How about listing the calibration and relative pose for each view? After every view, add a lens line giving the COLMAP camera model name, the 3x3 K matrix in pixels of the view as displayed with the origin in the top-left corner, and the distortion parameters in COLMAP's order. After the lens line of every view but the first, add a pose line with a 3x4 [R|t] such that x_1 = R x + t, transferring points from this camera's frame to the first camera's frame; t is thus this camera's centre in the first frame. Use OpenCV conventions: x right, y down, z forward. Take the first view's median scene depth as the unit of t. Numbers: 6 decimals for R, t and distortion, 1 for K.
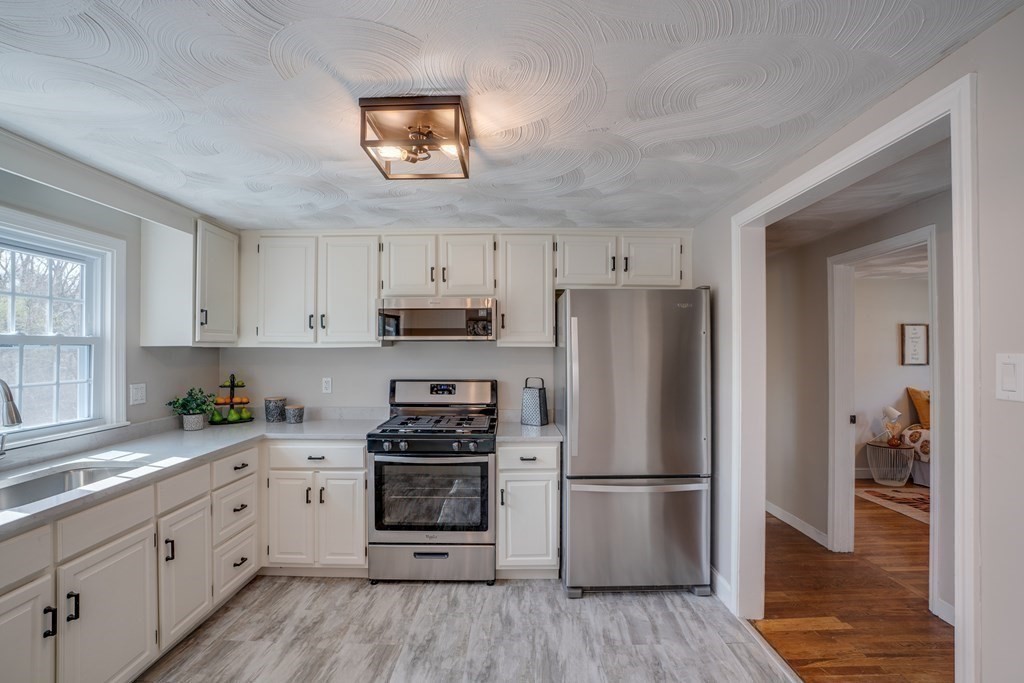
lens RADIAL K [[492.5, 0, 512.1], [0, 492.5, 344.7], [0, 0, 1]] dist [-0.061831, 0.025859]
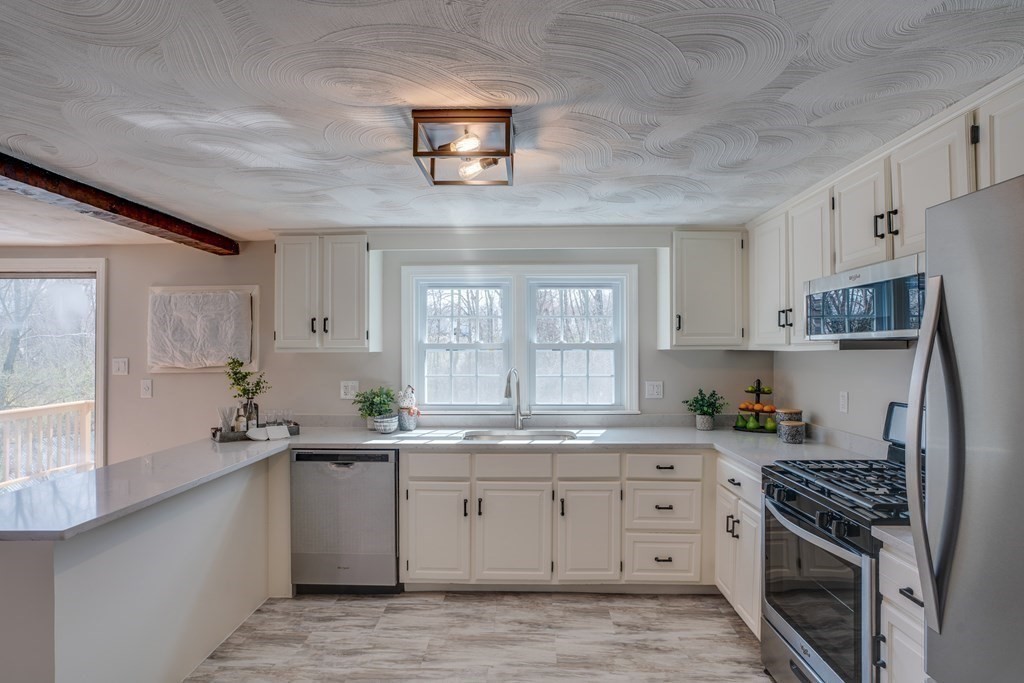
lens RADIAL K [[539.6, 0, 516.6], [0, 539.6, 344.3], [0, 0, 1]] dist [-0.065881, 0.034918]
pose [[-0.021467, -0.008527, -0.999733, 0.538837], [0.009485, 0.999917, -0.008732, -0.001603], [0.999725, -0.009670, -0.021385, 0.658159]]
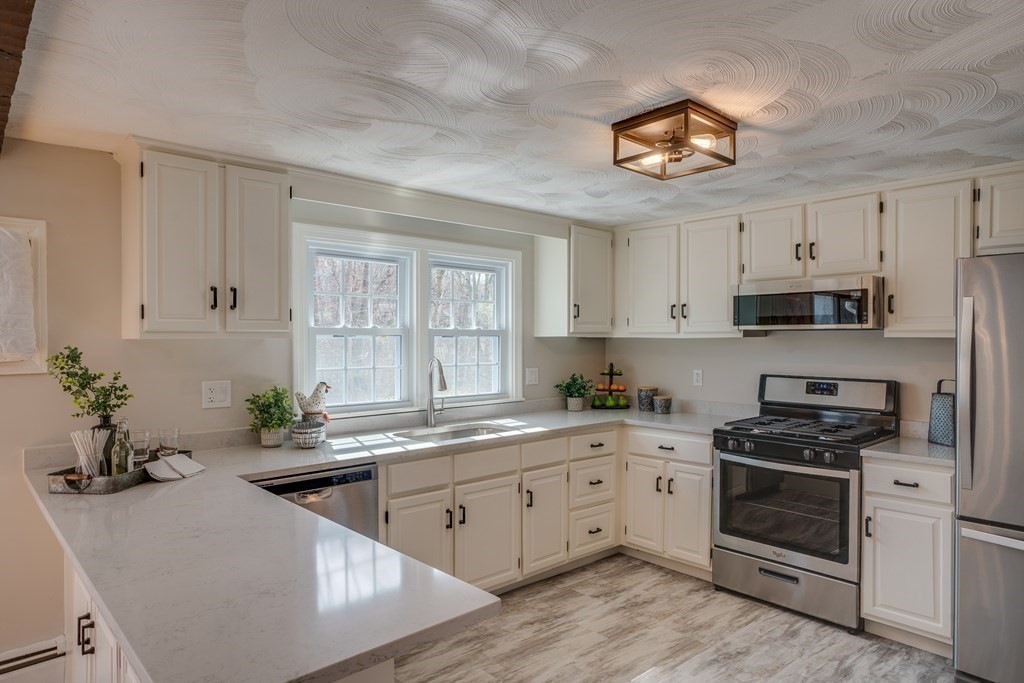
lens RADIAL K [[624.0, 0, 512.0], [0, 624.0, 341.5], [0, 0, 1]] dist [-0.044031, 0.039667]
pose [[0.677378, 0.006365, -0.735608, 0.330599], [0.003583, 0.999922, 0.011952, -0.003430], [0.735627, -0.010732, 0.677302, -0.102527]]
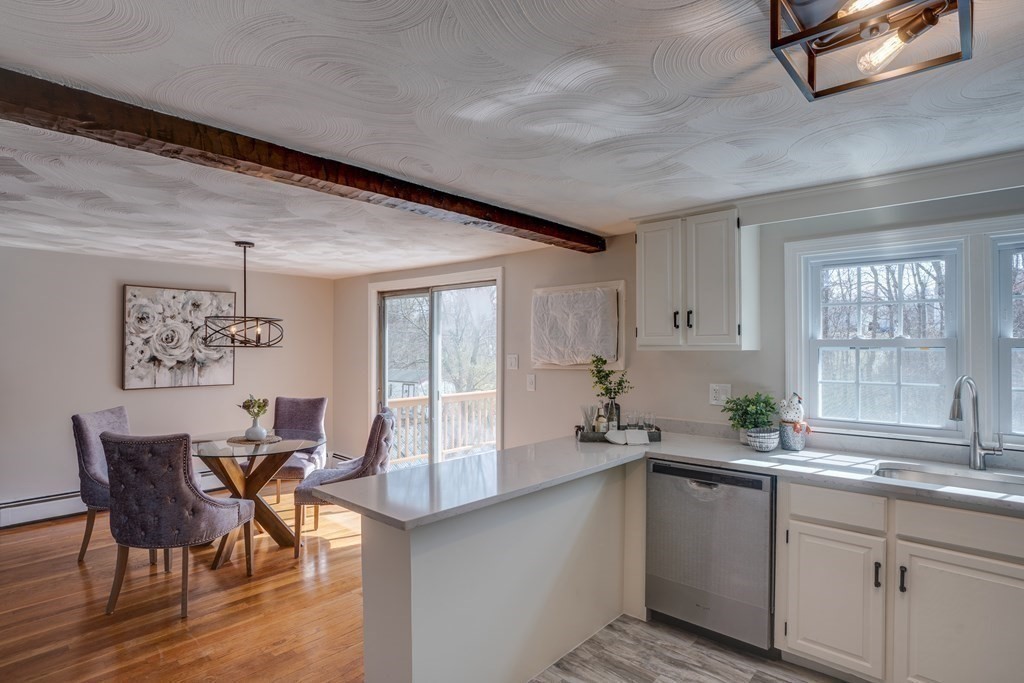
lens RADIAL K [[530.1, 0, 512.9], [0, 530.1, 343.5], [0, 0, 1]] dist [-0.064002, 0.035468]
pose [[-0.674843, -0.004742, -0.737946, 0.345409], [0.005112, 0.999925, -0.011100, -0.001963], [0.737943, -0.011263, -0.674769, 0.643974]]
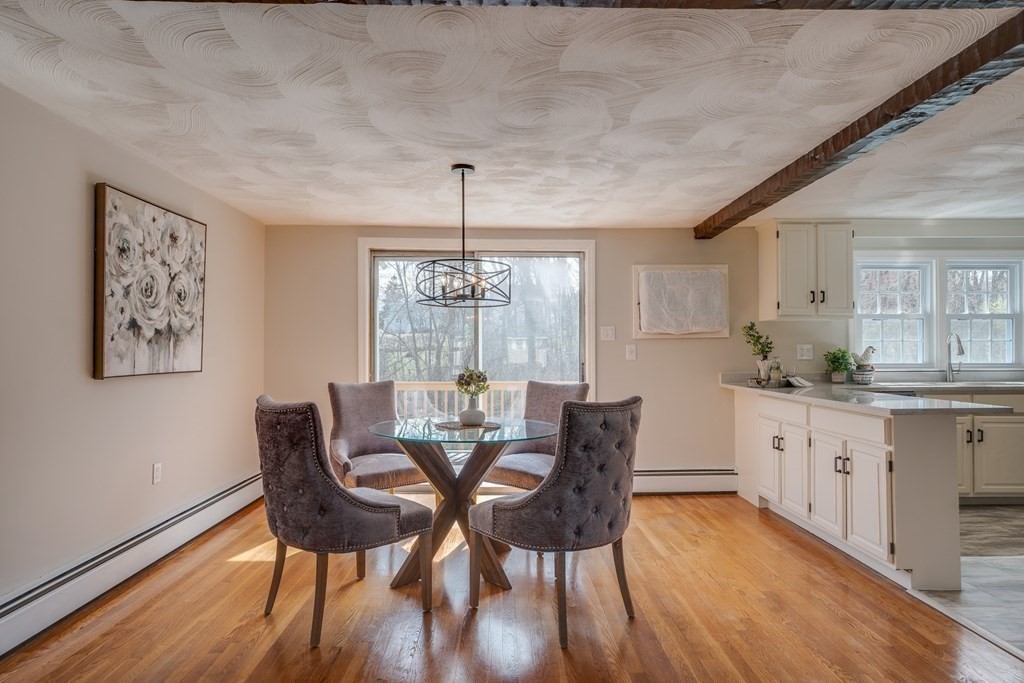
lens RADIAL K [[601.3, 0, 505.0], [0, 601.3, 345.6], [0, 0, 1]] dist [-0.037534, 0.034971]
pose [[0.016177, -0.006370, -0.999849, 0.983130], [0.010538, 0.999925, -0.006200, 0.075980], [0.999814, -0.010436, 0.016243, -0.675064]]
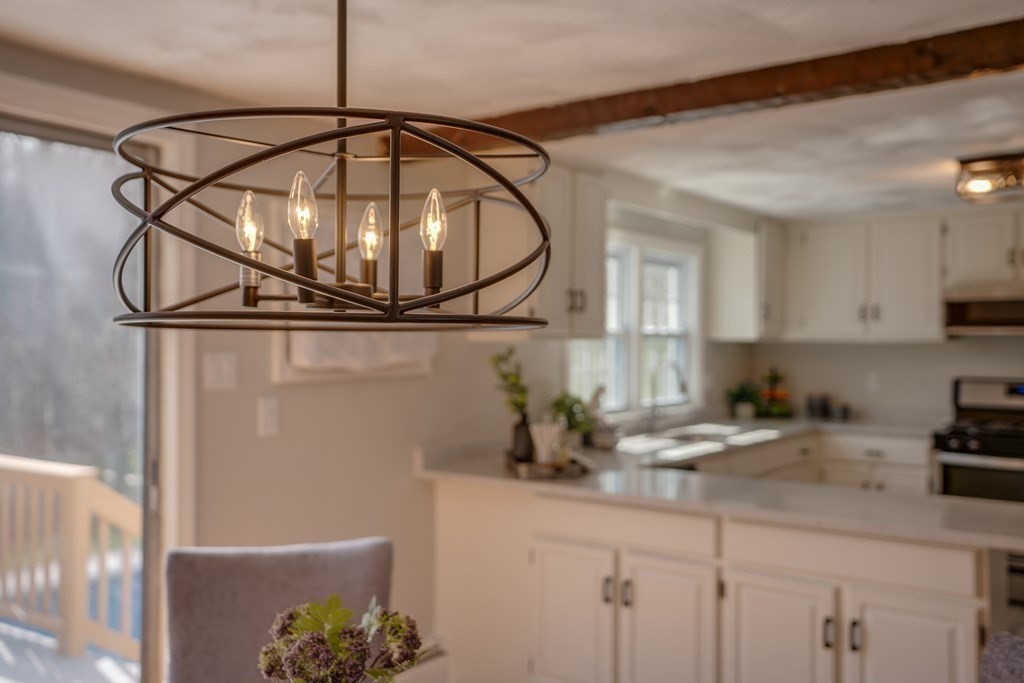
lens RADIAL K [[950.2, 0, 514.9], [0, 950.2, 350.8], [0, 0, 1]] dist [0.055565, -0.000747]
pose [[0.811270, 0.010634, -0.584575, 0.144007], [-0.000656, 0.999850, 0.017279, -0.007604], [0.584671, -0.013634, 0.811156, -1.020170]]
